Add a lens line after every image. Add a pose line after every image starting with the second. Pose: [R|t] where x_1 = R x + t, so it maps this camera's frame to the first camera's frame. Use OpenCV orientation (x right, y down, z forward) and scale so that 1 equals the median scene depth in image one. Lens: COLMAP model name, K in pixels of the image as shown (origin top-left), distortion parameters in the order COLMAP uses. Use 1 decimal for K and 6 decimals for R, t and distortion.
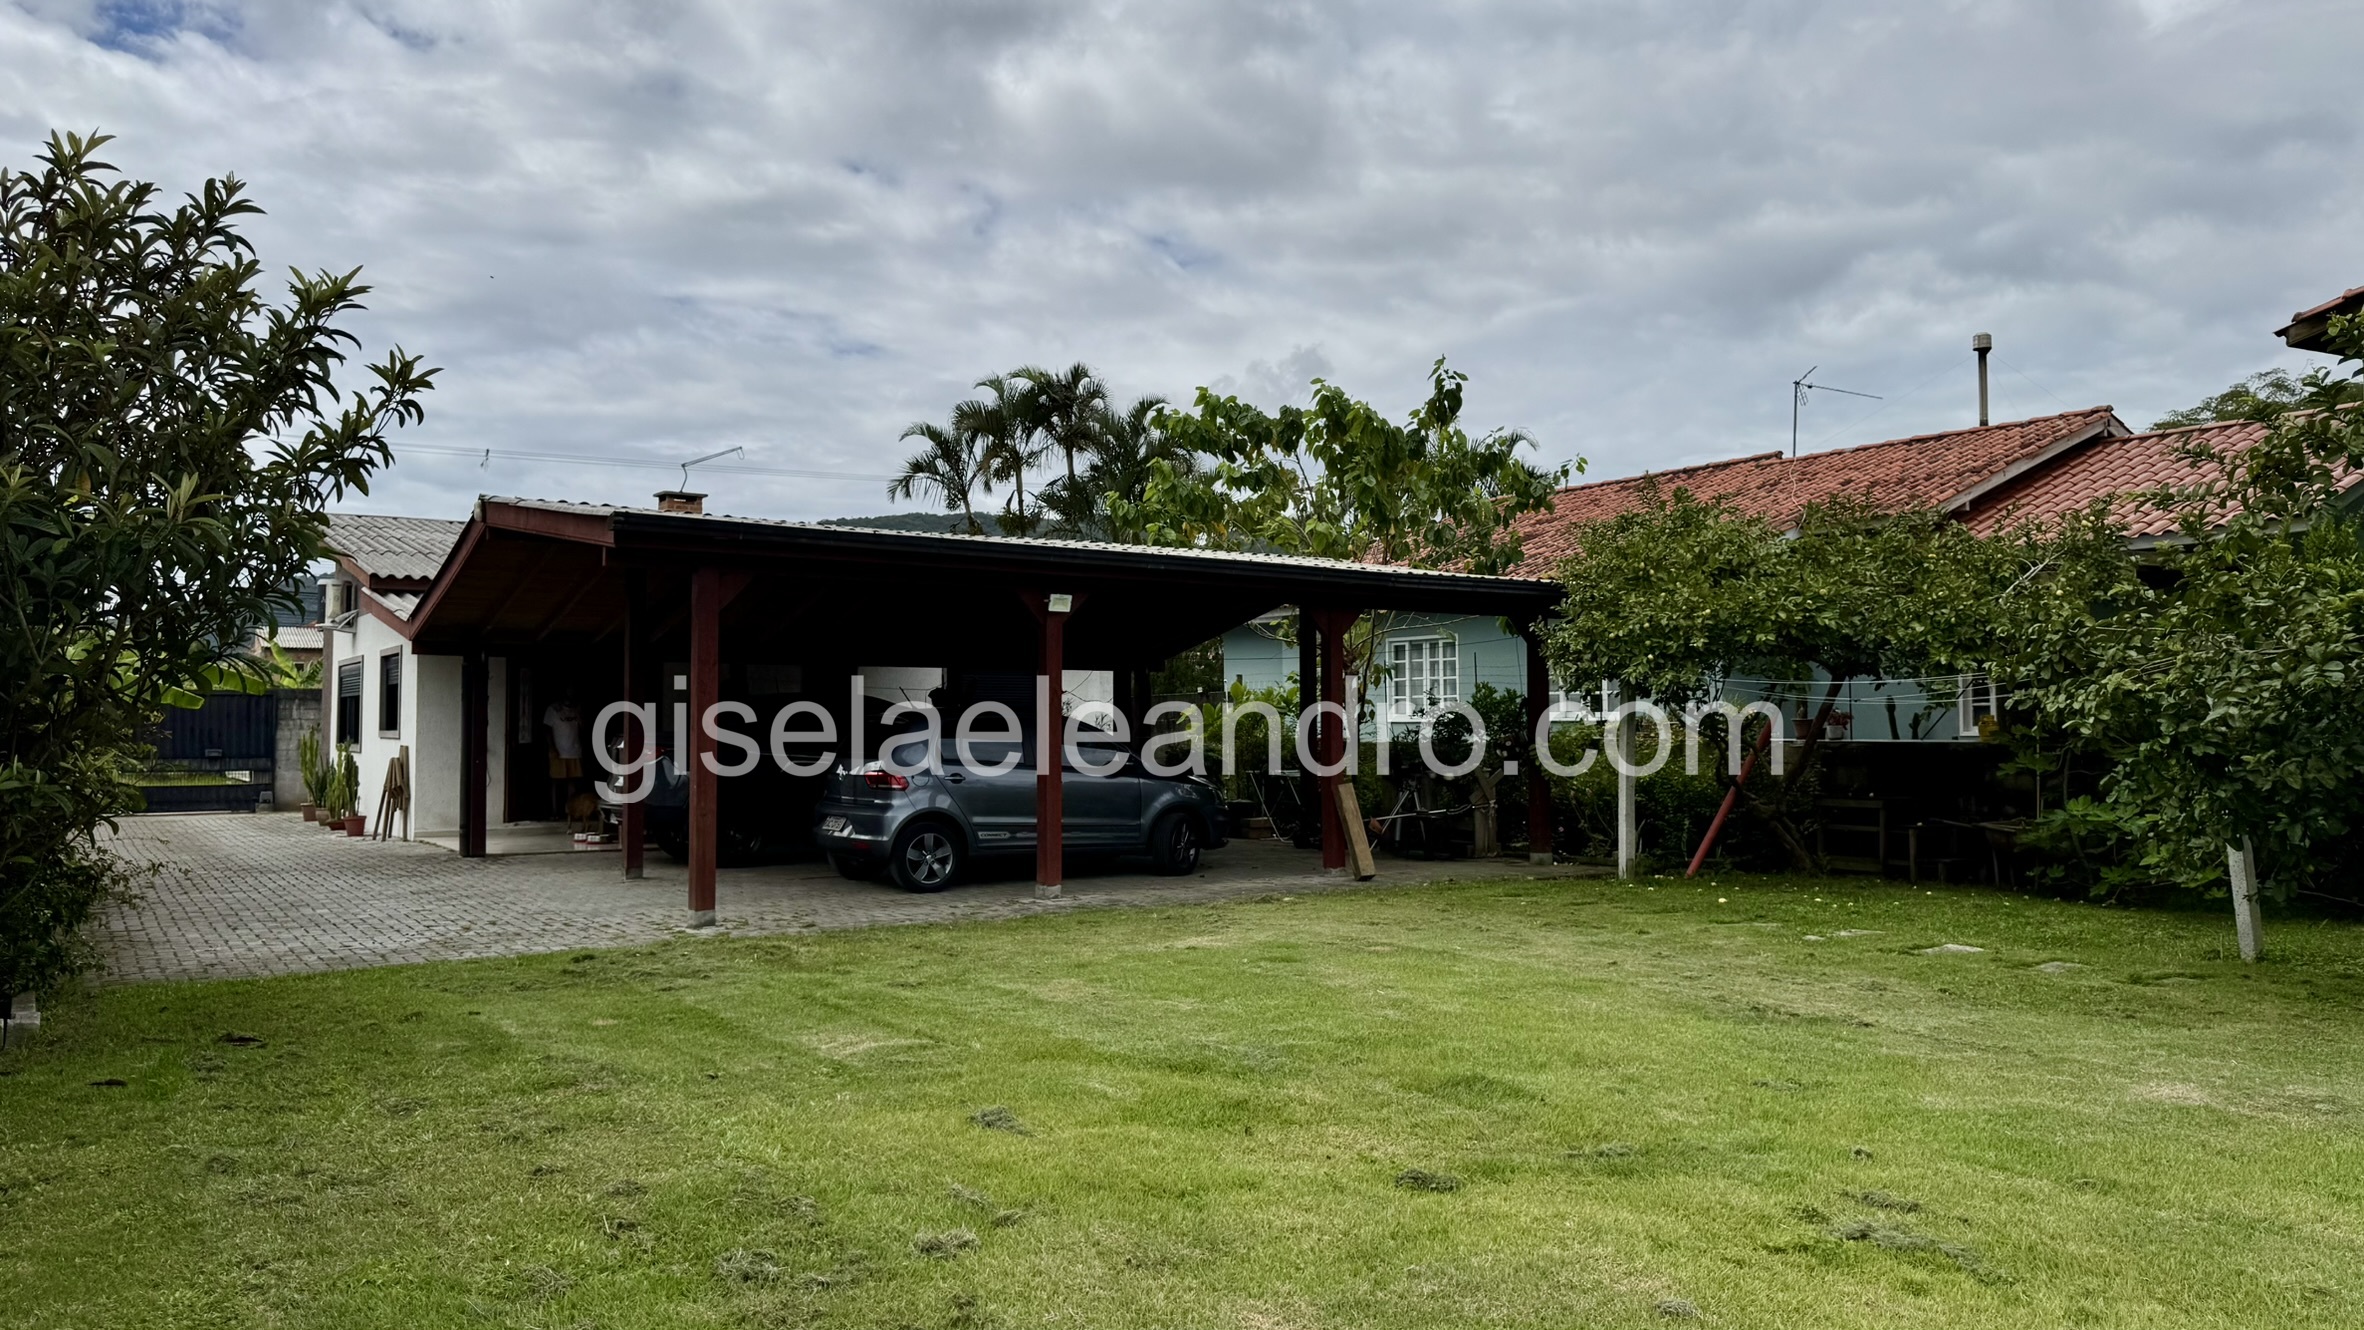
lens RADIAL K [[1653.5, 0, 1195.4], [0, 1653.5, 690.2], [0, 0, 1]] dist [0.035352, -0.023128]
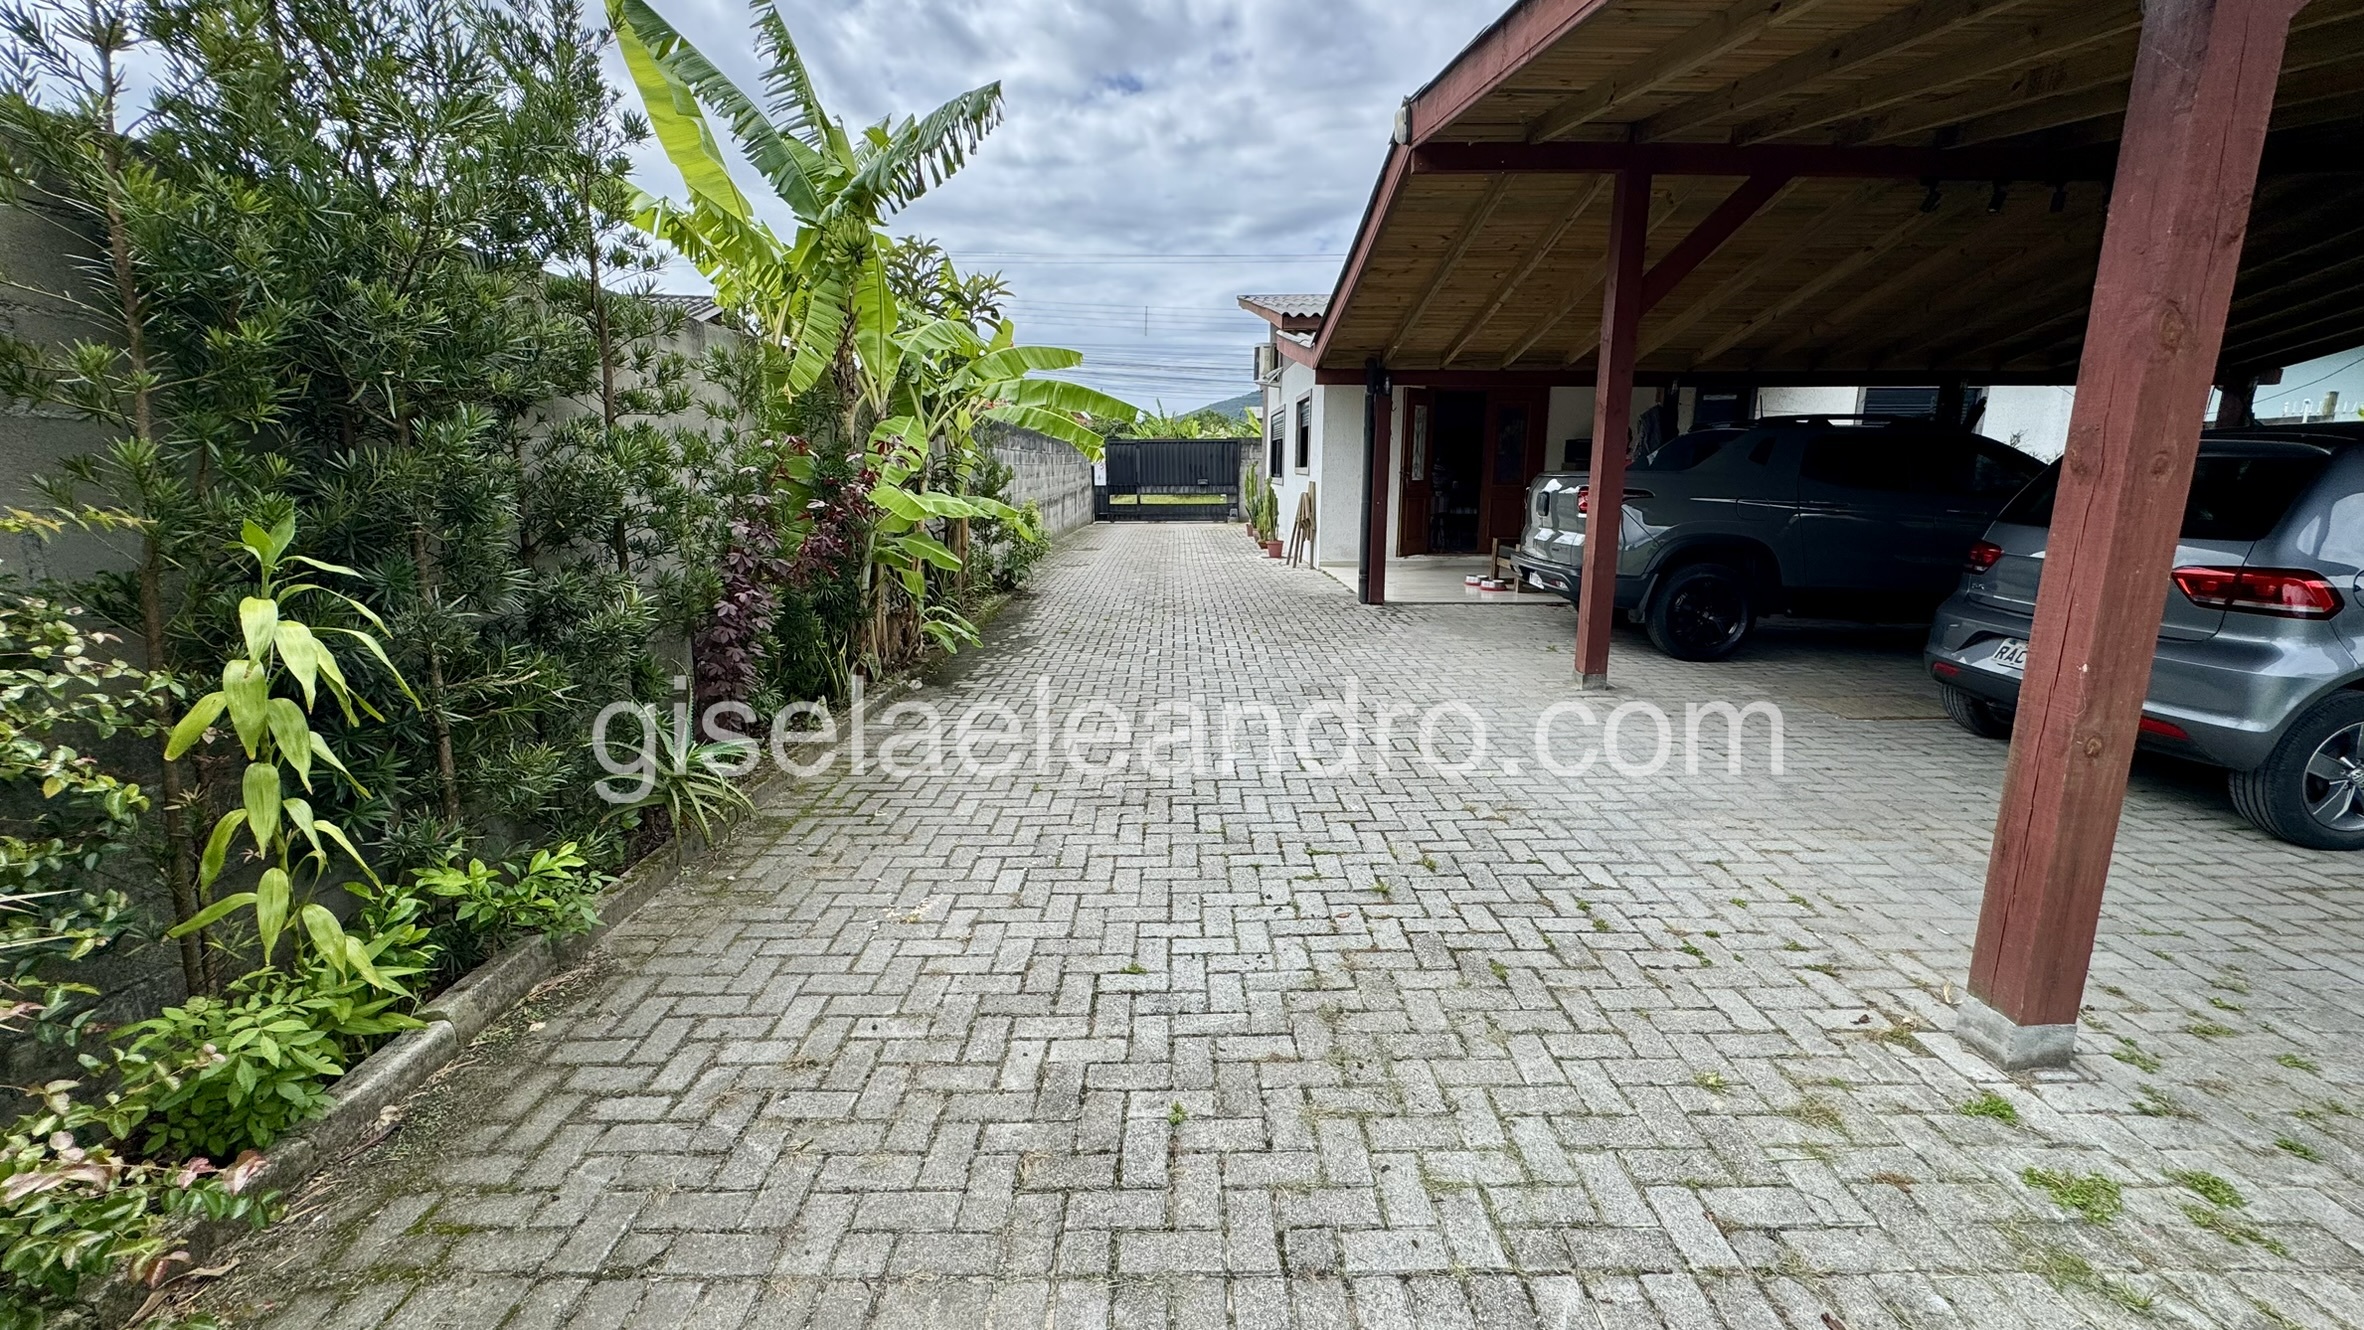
lens RADIAL K [[935.6, 0, 1175.0], [0, 935.6, 663.6], [0, 0, 1]] dist [-0.010586, -0.000055]
pose [[0.826548, 0.112322, -0.551545, -0.193055], [0.019628, 0.973539, 0.227676, 0.007551], [0.562524, -0.199011, 0.802472, 0.423220]]
